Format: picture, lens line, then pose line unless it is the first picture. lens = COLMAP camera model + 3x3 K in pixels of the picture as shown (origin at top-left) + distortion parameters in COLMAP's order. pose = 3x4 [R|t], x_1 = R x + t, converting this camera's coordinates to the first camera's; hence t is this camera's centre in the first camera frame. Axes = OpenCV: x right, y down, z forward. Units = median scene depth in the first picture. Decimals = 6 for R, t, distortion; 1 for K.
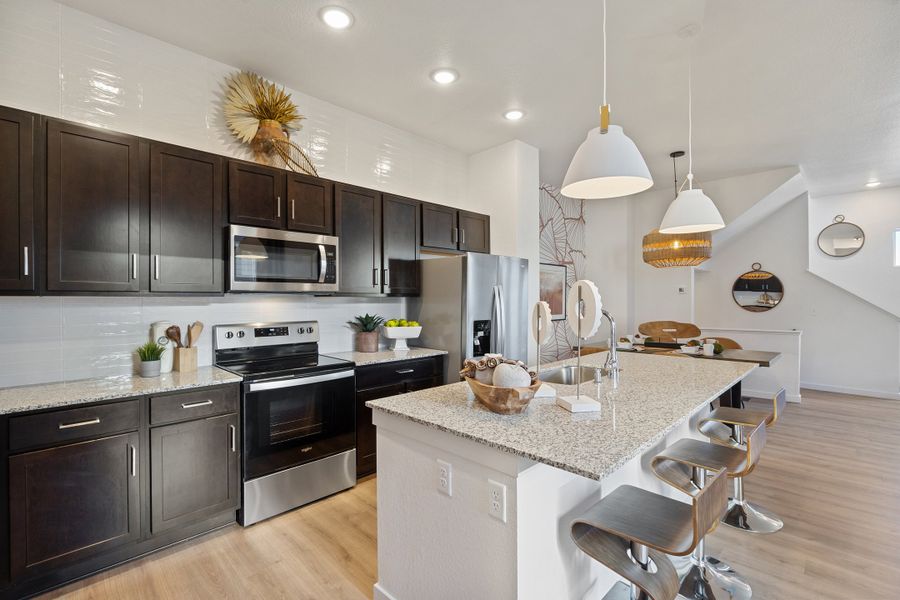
lens RADIAL K [[417.0, 0, 455.7], [0, 417.0, 295.6], [0, 0, 1]] dist [0.011022, -0.000656]
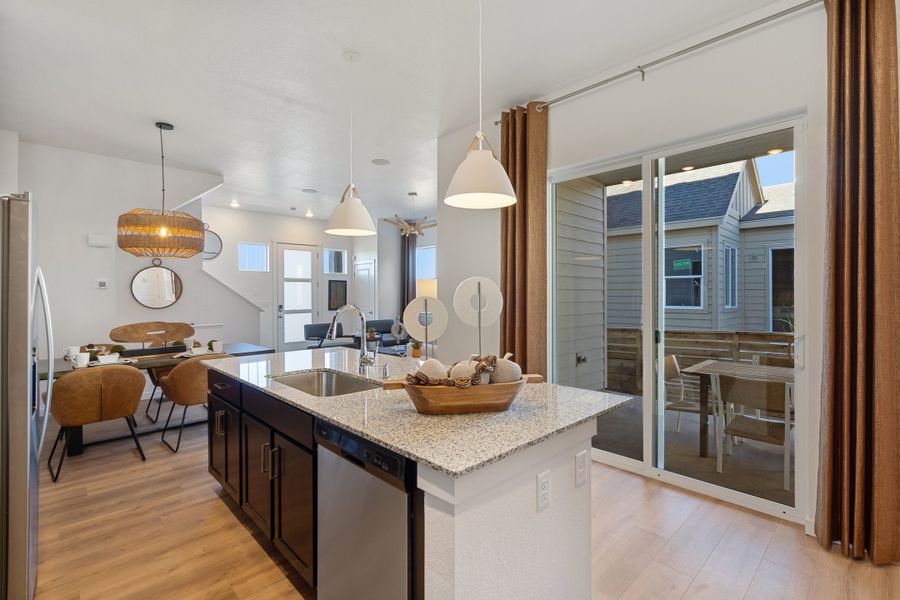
lens RADIAL K [[417.0, 0, 445.6], [0, 417.0, 300.8], [0, 0, 1]] dist [0.011022, -0.000656]
pose [[0.030008, -0.018283, 0.999382, -0.339692], [-0.001517, 0.999831, 0.018336, 0.002181], [-0.999548, -0.002066, 0.029975, 0.426723]]
